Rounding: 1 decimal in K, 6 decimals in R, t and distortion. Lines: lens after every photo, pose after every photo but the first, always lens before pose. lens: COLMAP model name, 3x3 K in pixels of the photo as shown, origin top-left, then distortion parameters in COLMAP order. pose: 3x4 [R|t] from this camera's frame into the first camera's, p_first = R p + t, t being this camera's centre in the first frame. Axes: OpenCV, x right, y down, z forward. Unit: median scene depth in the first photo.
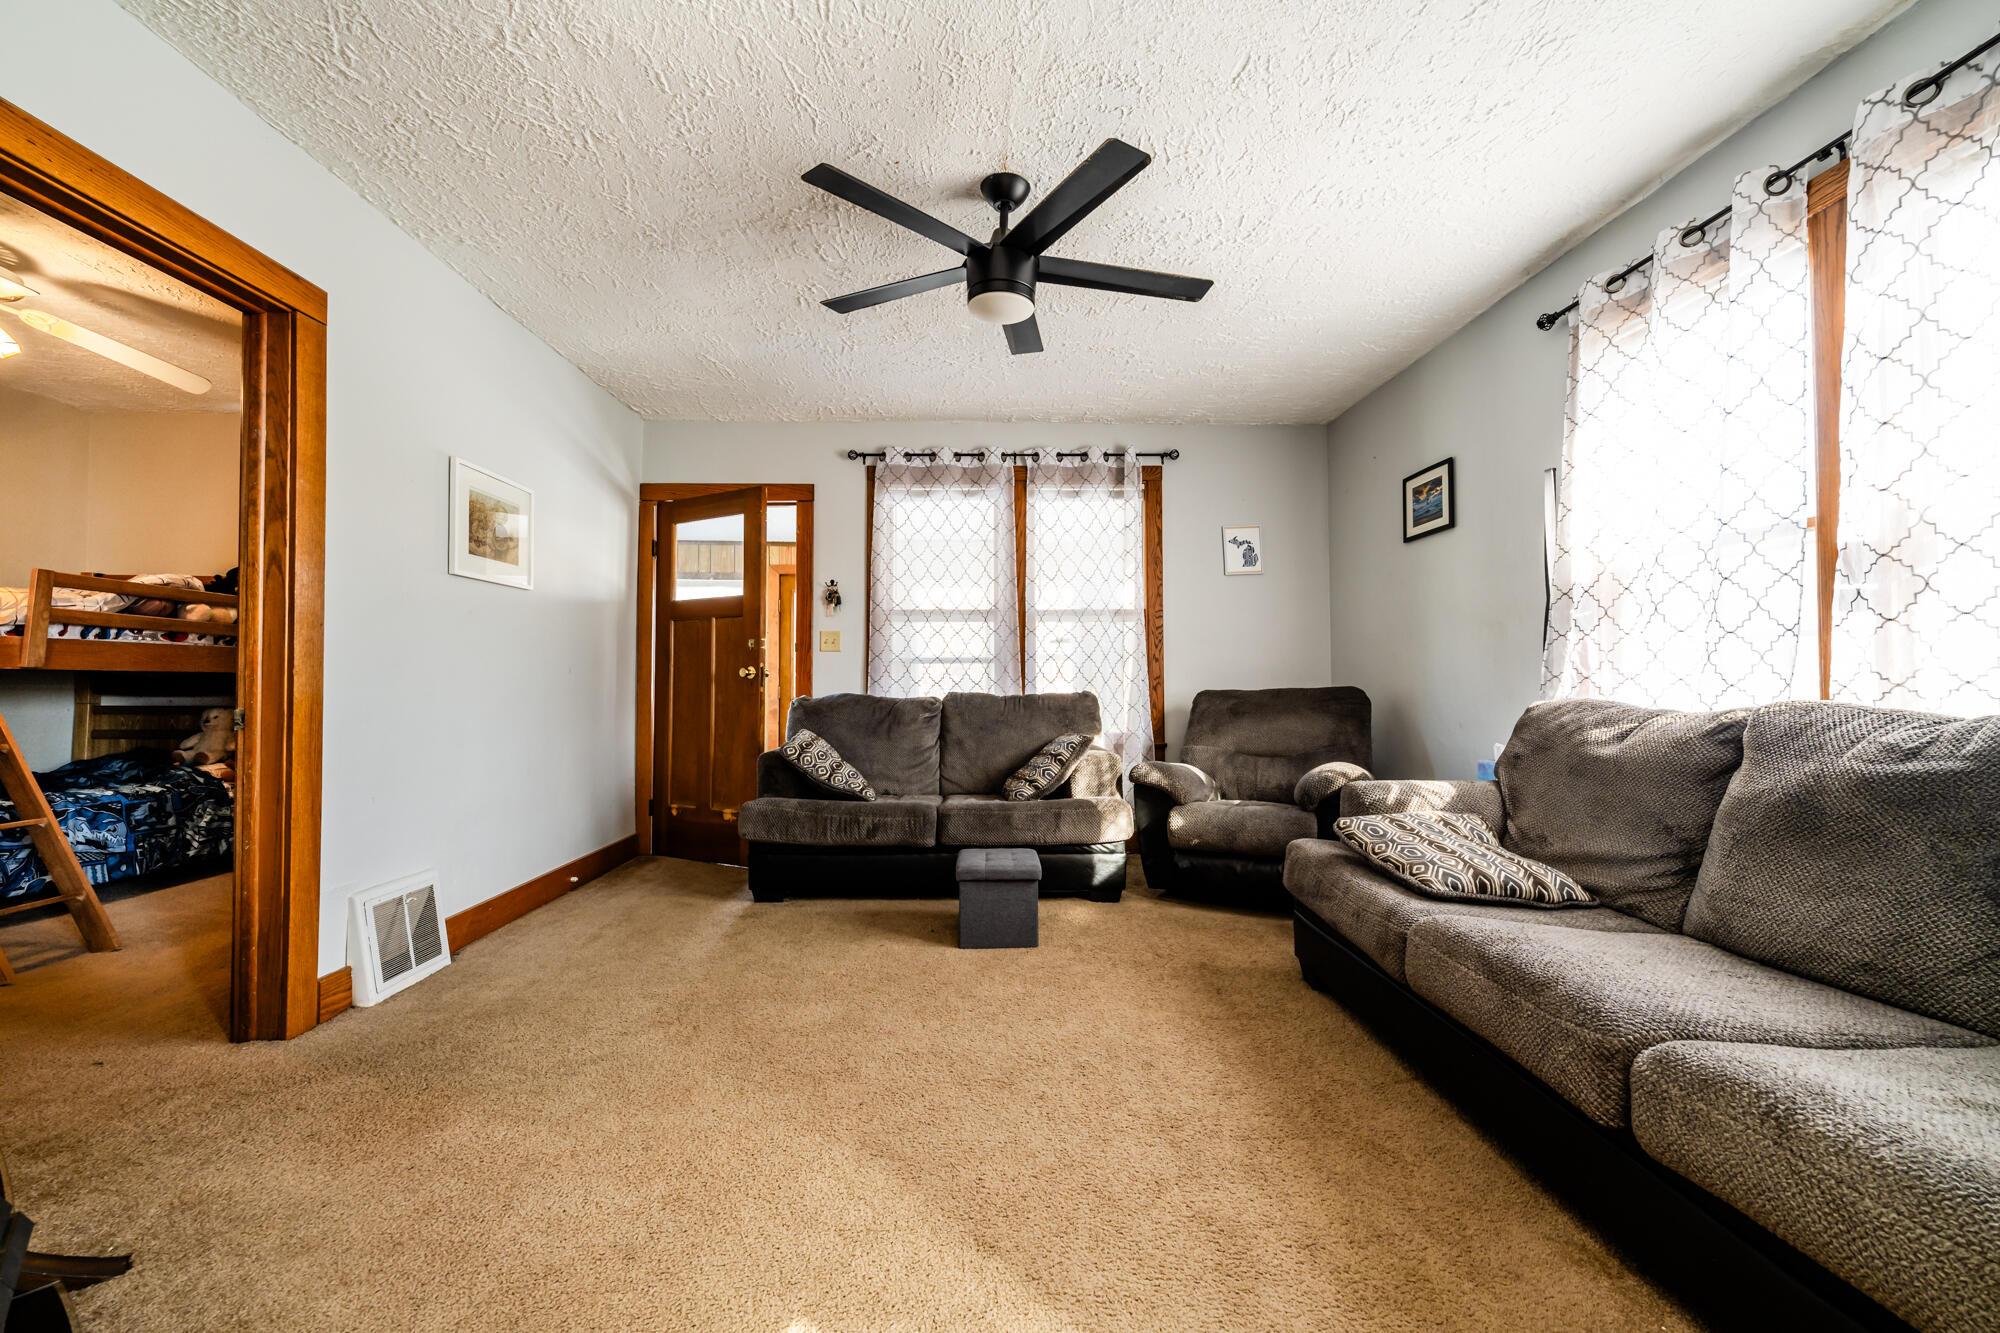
lens RADIAL K [[798.8, 0, 1000.4], [0, 798.8, 669.5], [0, 0, 1]] dist [-0.003713, 0.000340]
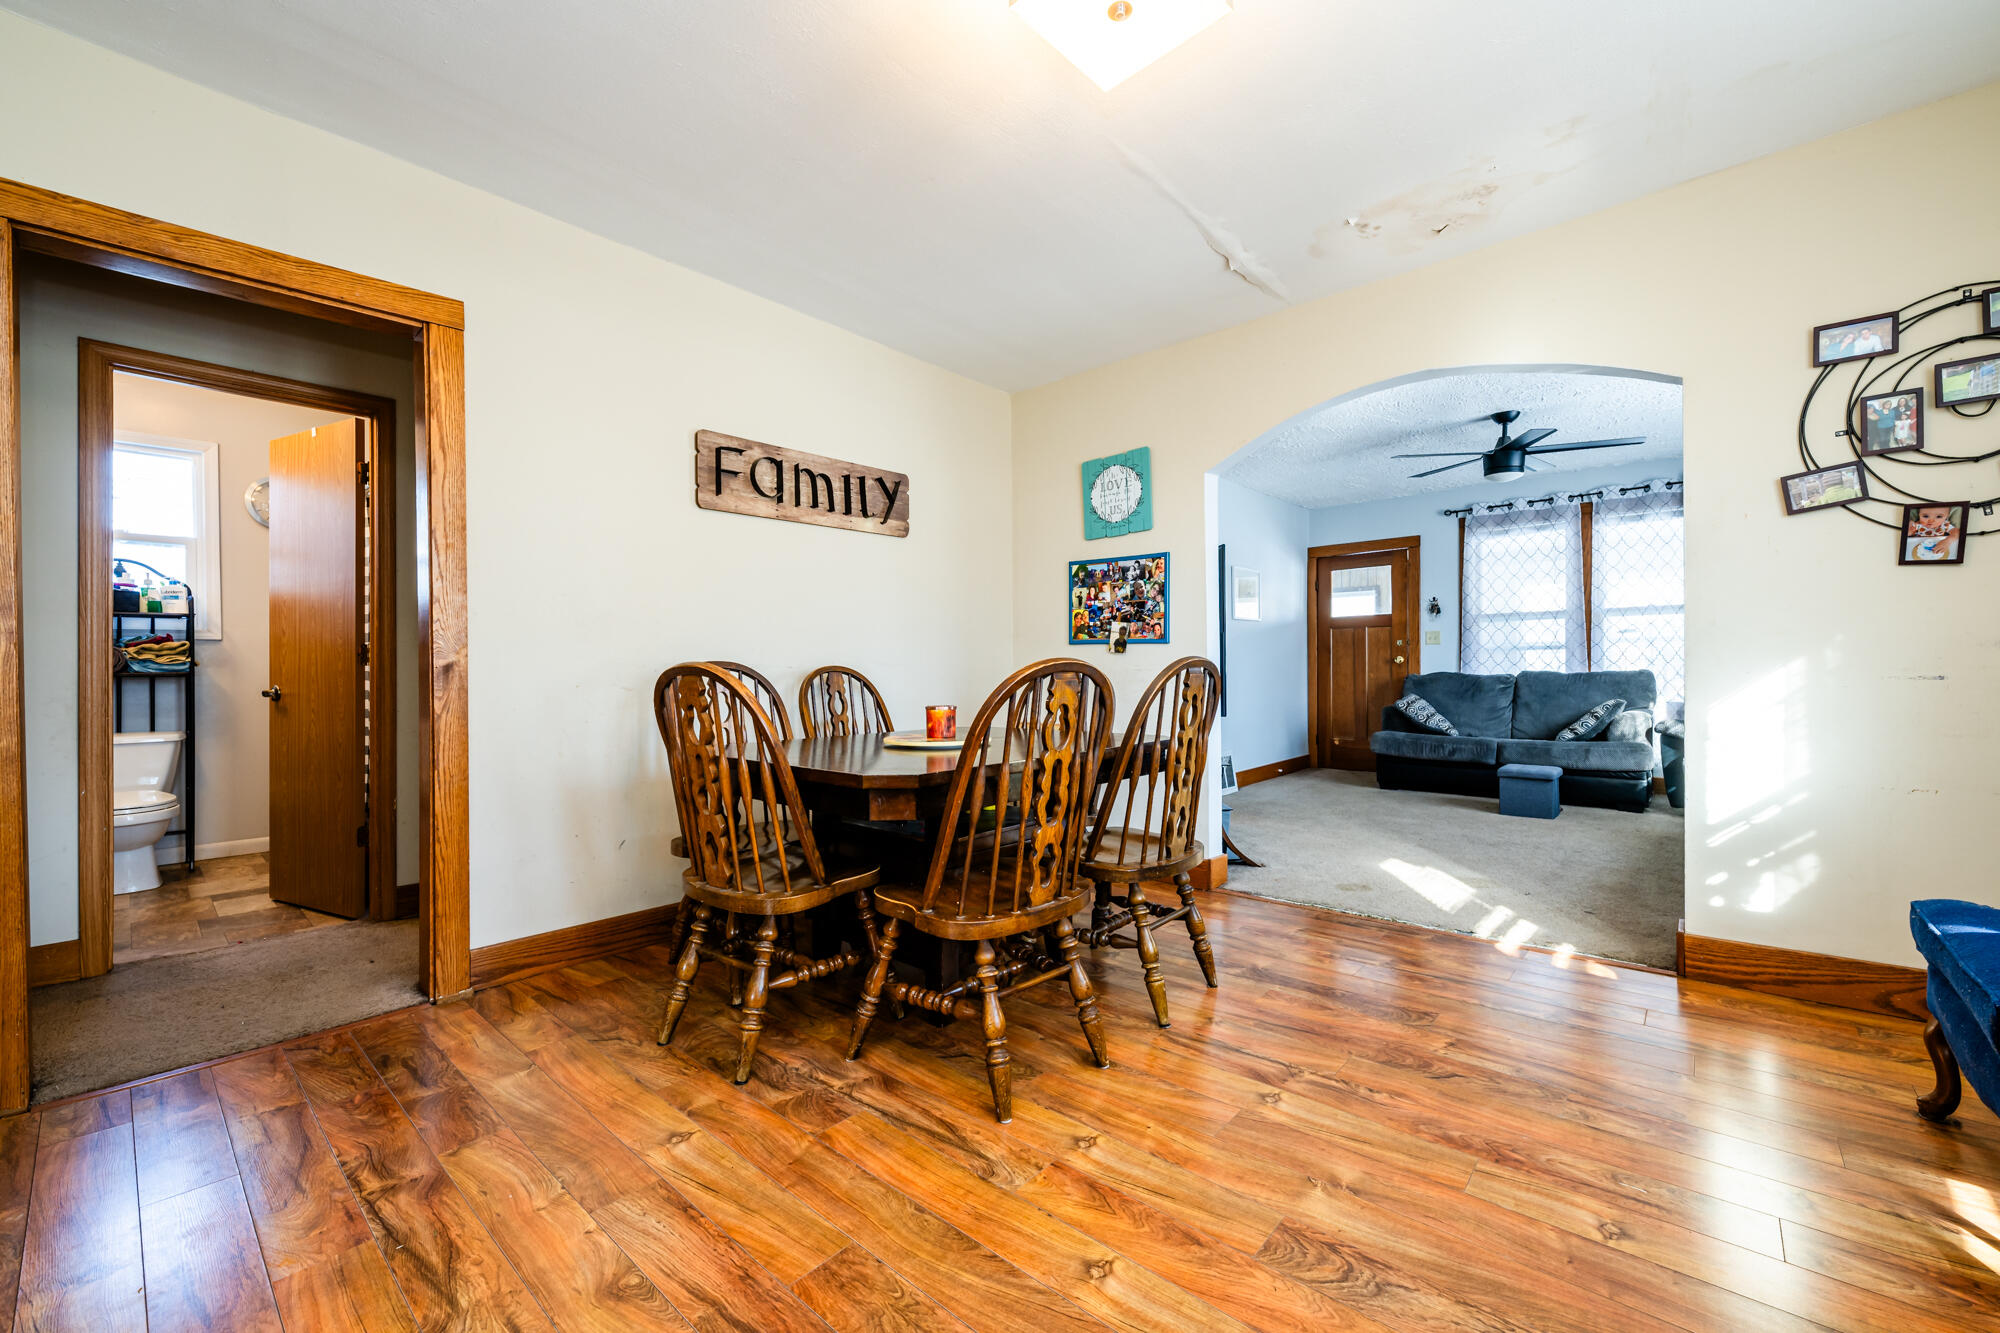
lens RADIAL K [[798.8, 0, 995.3], [0, 798.8, 669.8], [0, 0, 1]] dist [-0.003713, 0.000340]
pose [[0.721034, -0.005428, -0.692878, 0.315550], [0.025322, 0.999508, 0.018520, -0.030727], [0.692437, -0.030898, 0.720817, -0.894236]]
